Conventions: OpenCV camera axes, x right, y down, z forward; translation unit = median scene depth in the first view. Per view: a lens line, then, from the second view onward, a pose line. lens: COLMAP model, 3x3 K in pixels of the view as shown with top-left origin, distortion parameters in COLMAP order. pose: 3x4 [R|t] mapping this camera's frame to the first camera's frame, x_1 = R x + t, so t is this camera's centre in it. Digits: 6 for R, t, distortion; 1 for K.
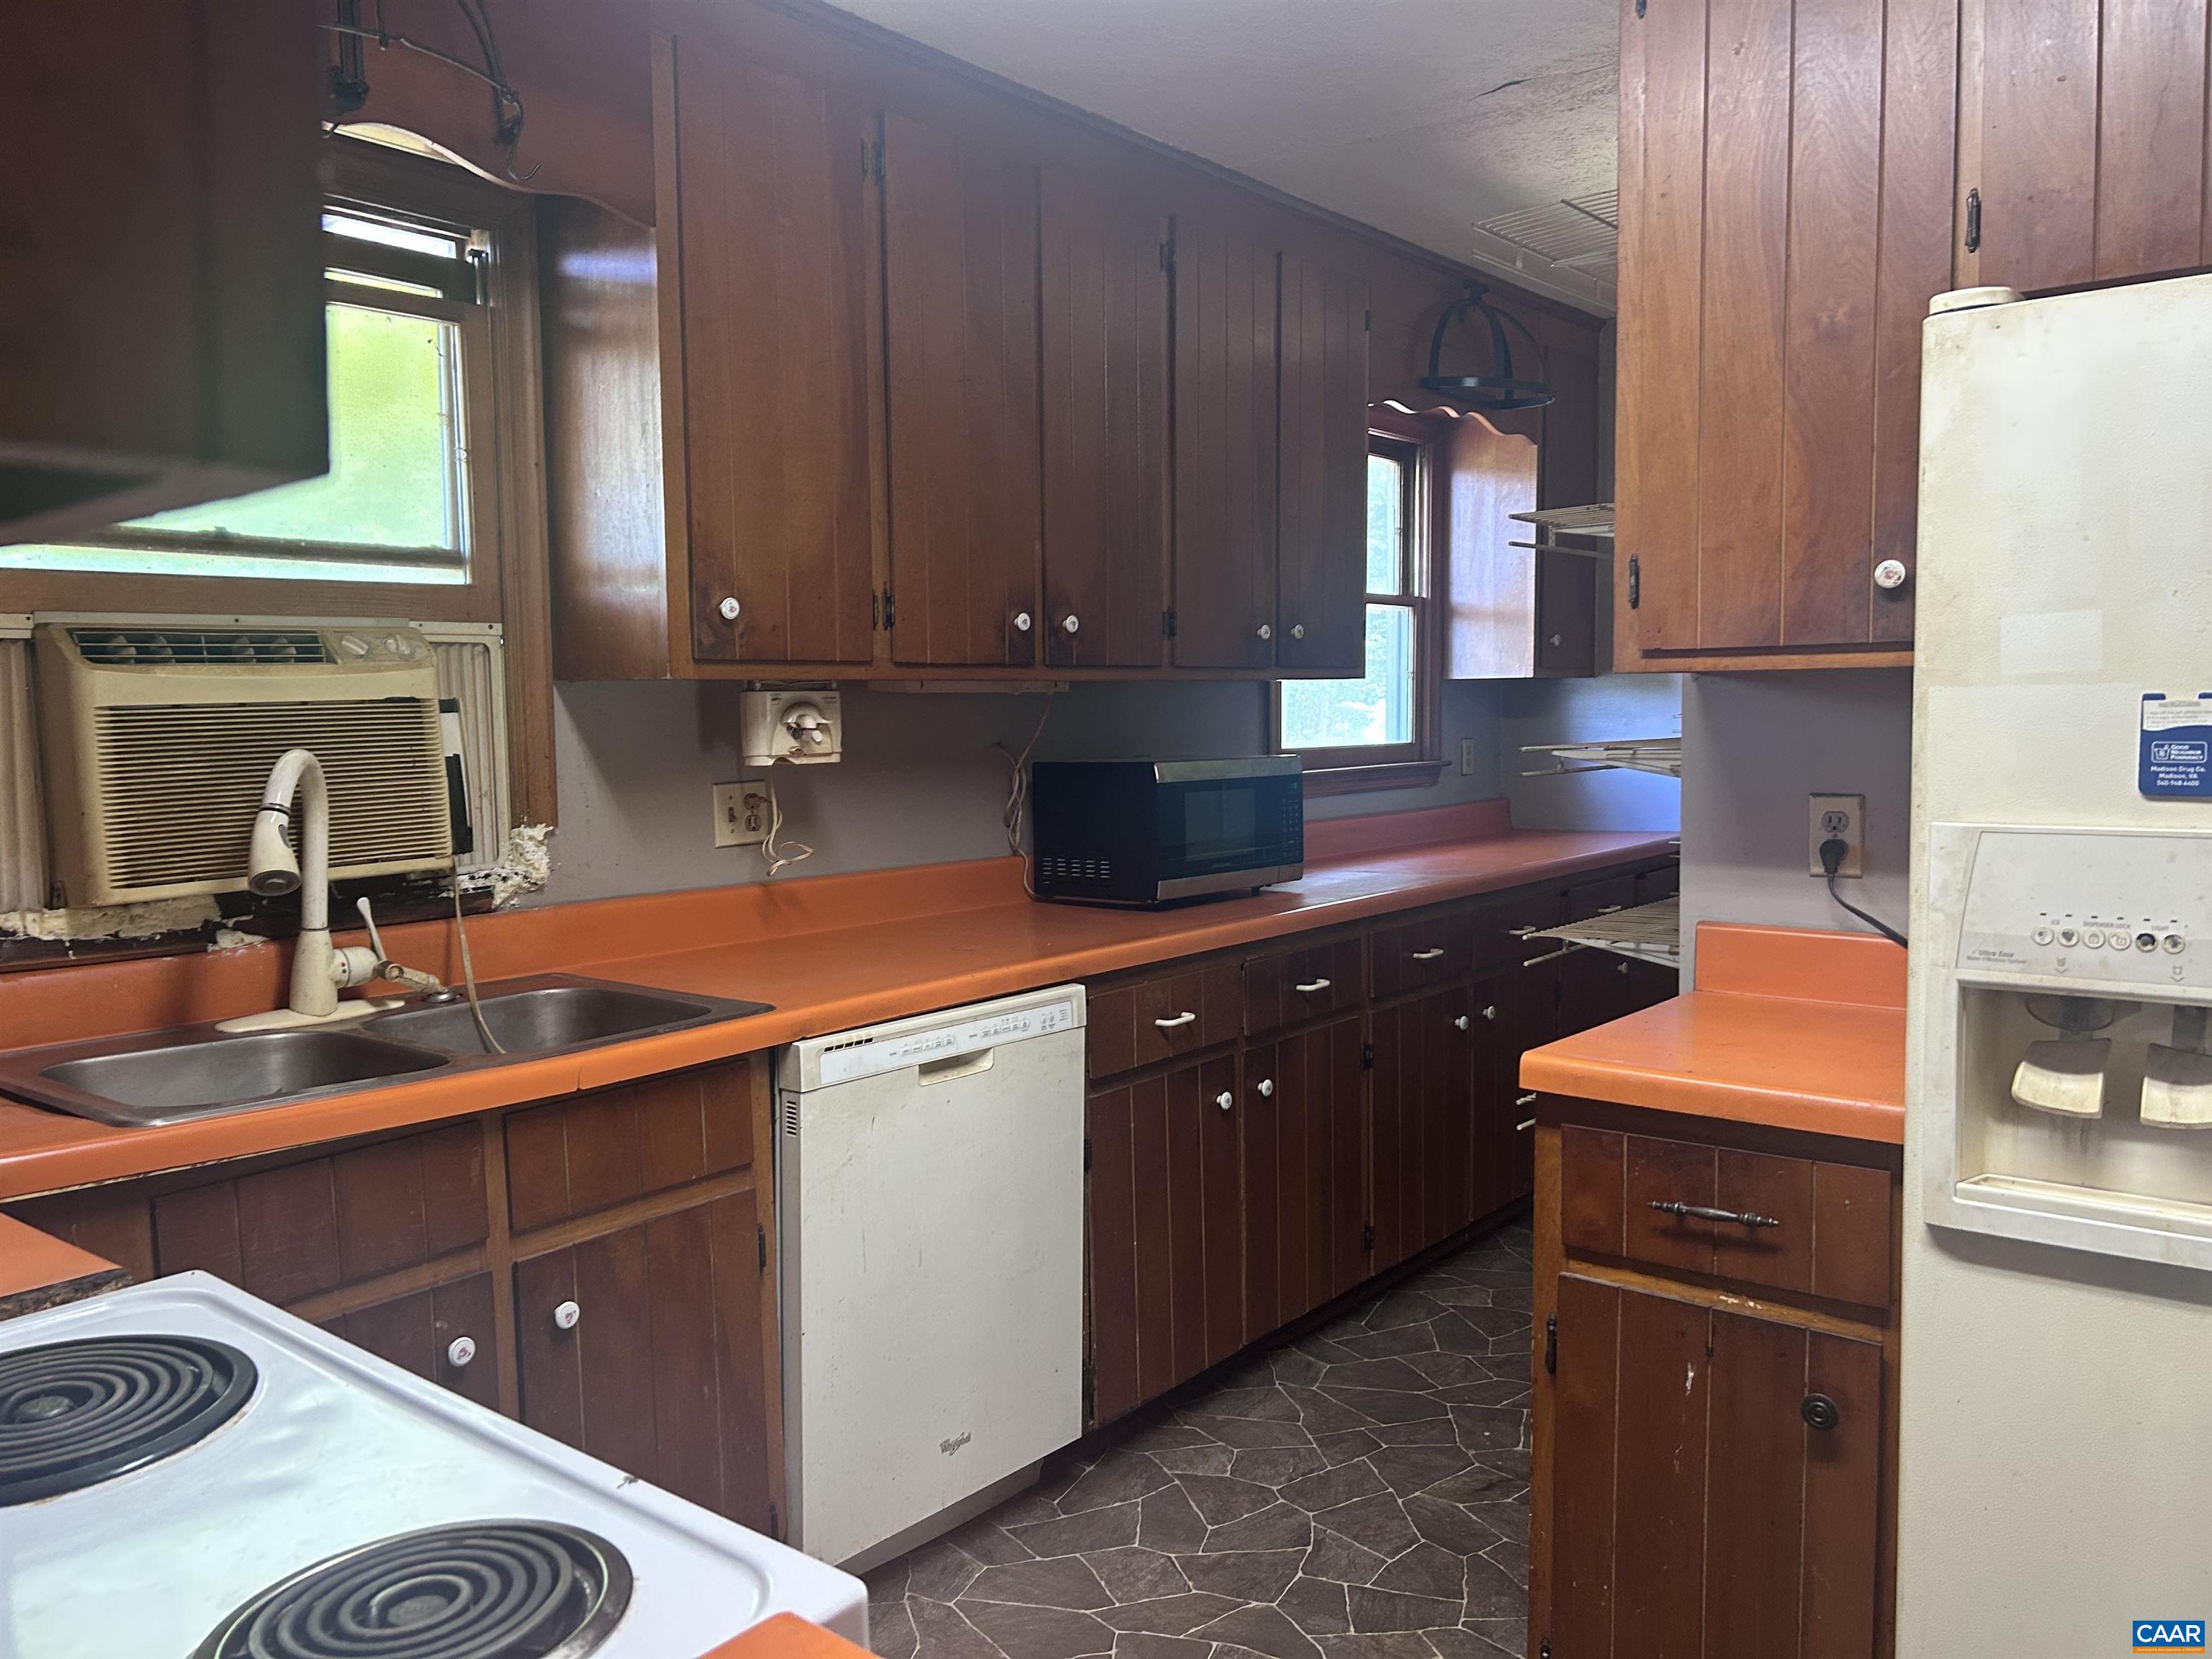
lens RADIAL K [[1687.0, 0, 1106.0], [0, 1687.0, 829.5], [0, 0, 1]] dist [0.066289, -0.001175]
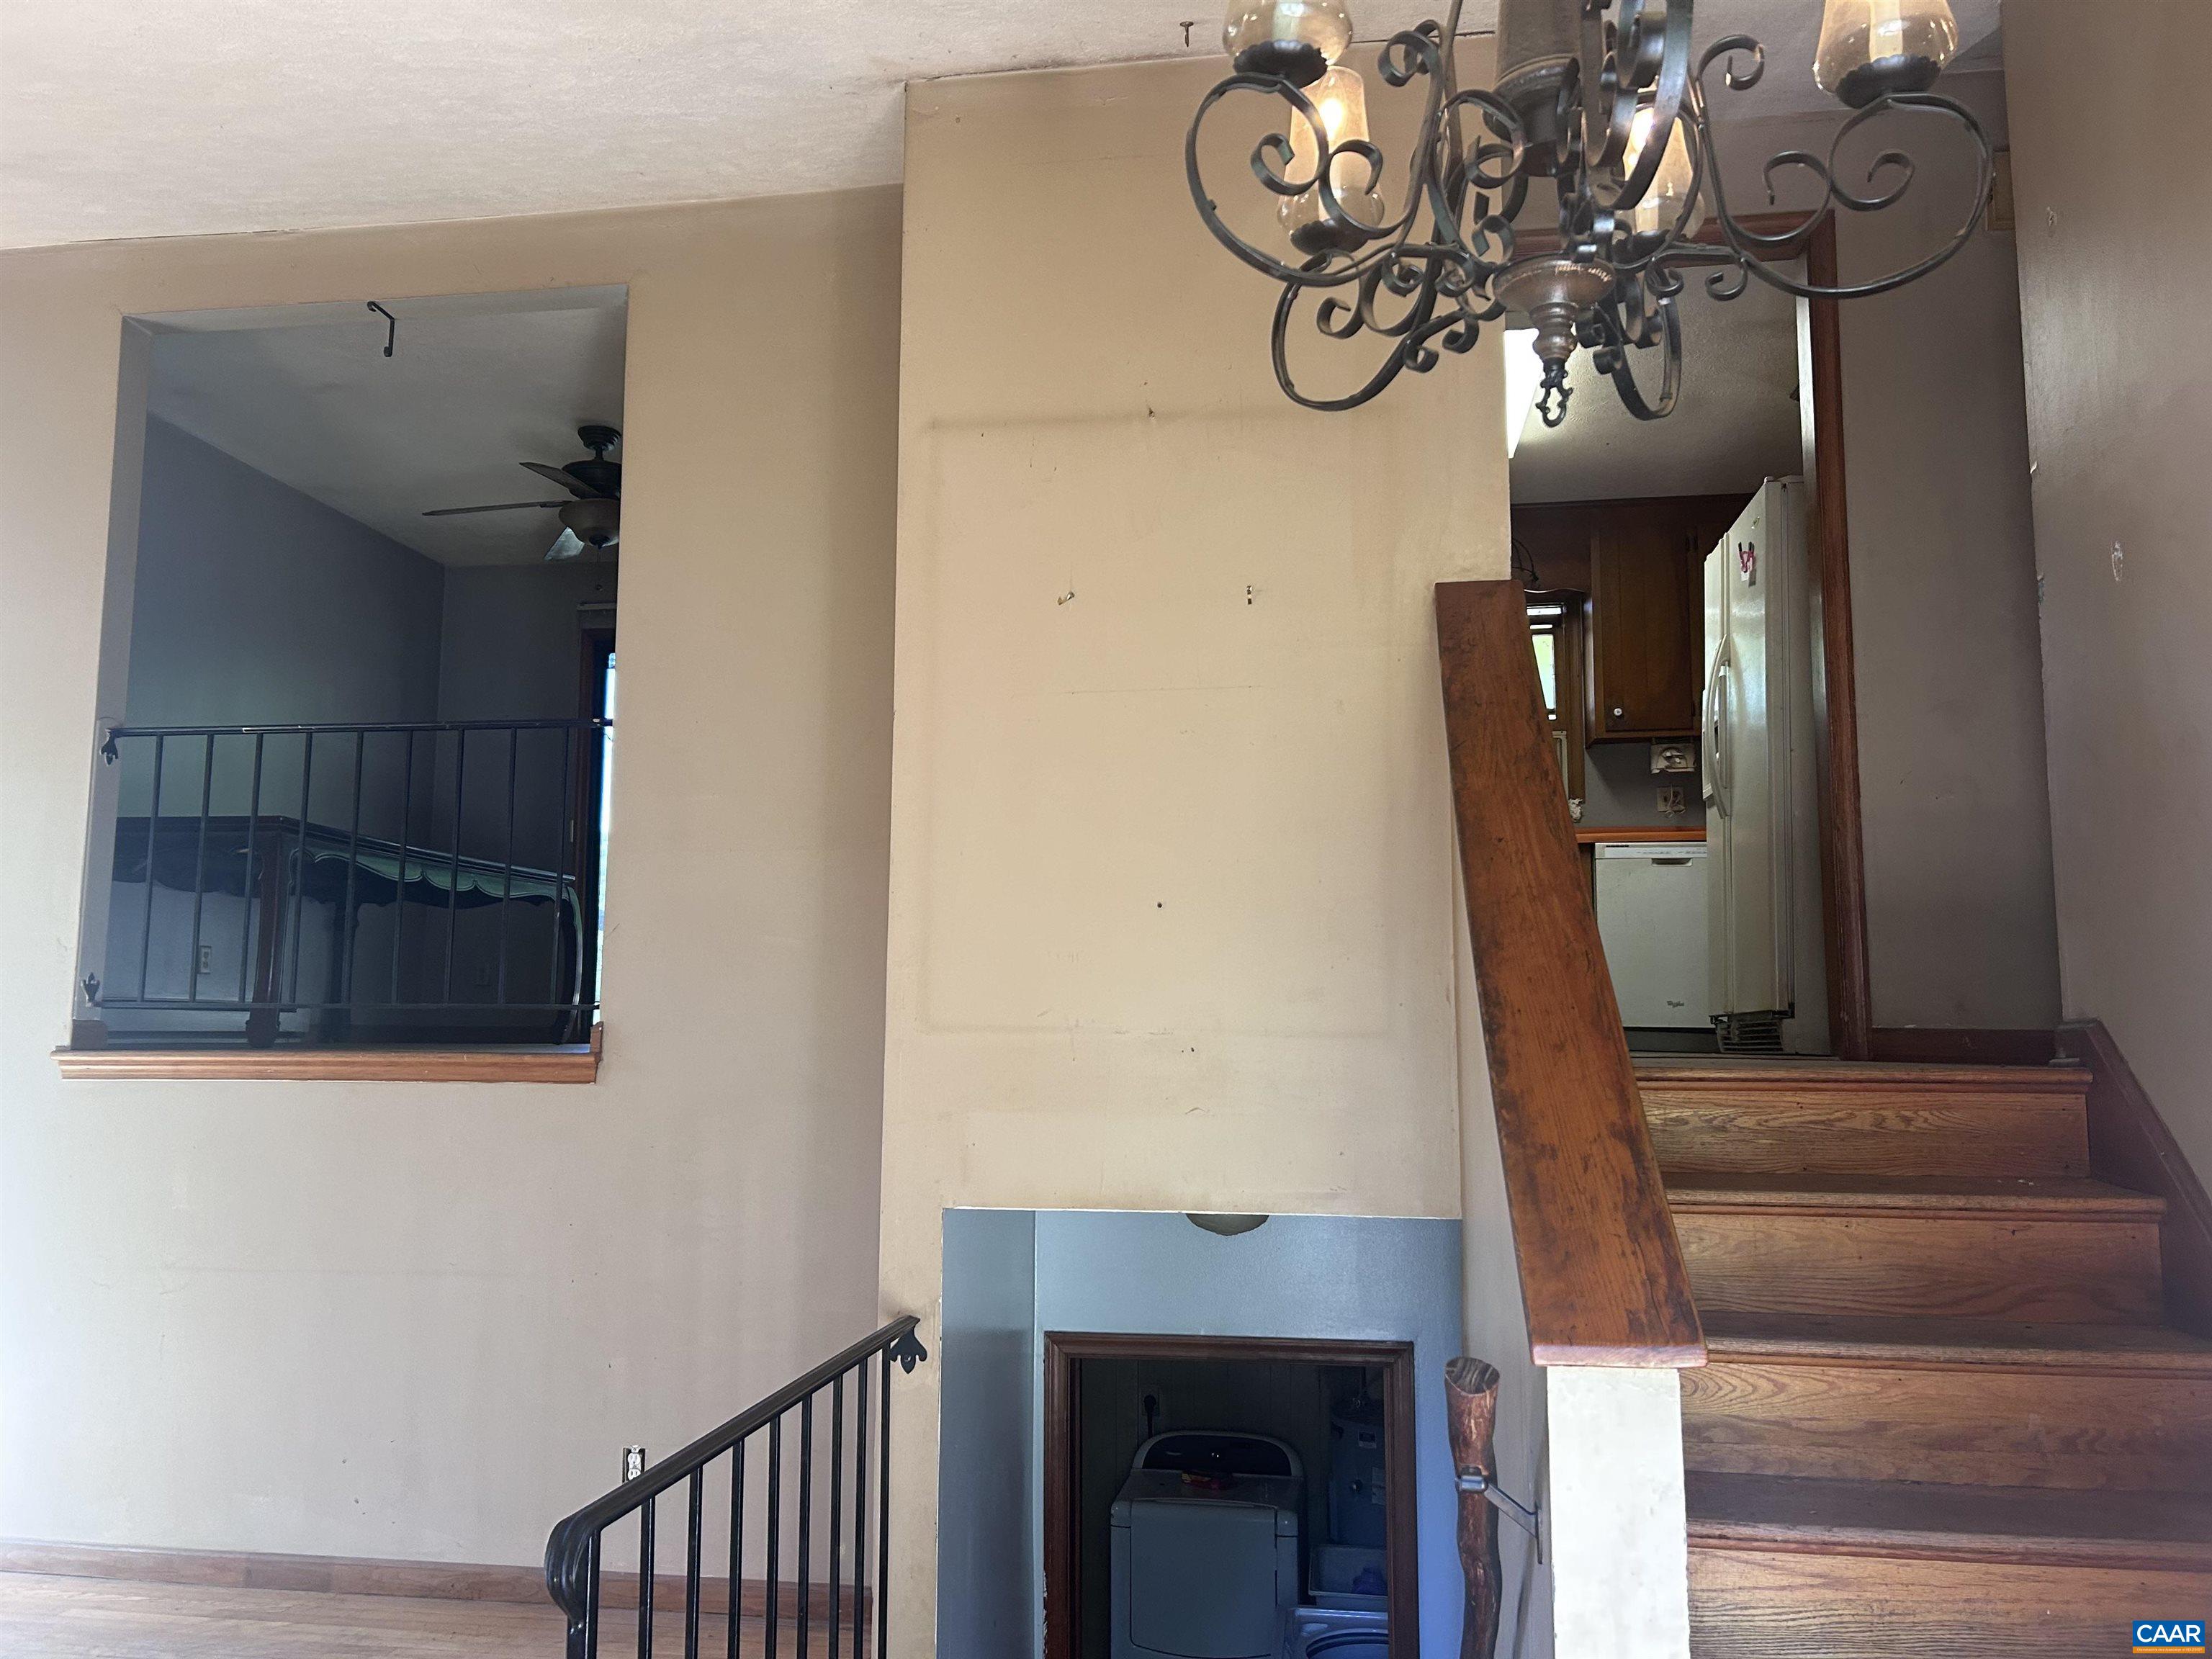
lens RADIAL K [[1687.0, 0, 1106.0], [0, 1687.0, 829.5], [0, 0, 1]] dist [0.066289, -0.001175]
pose [[0.518105, -0.091729, -0.850384, 1.701359], [-0.073951, 0.985705, -0.151381, 0.547048], [0.852114, 0.141318, 0.503915, -1.118570]]
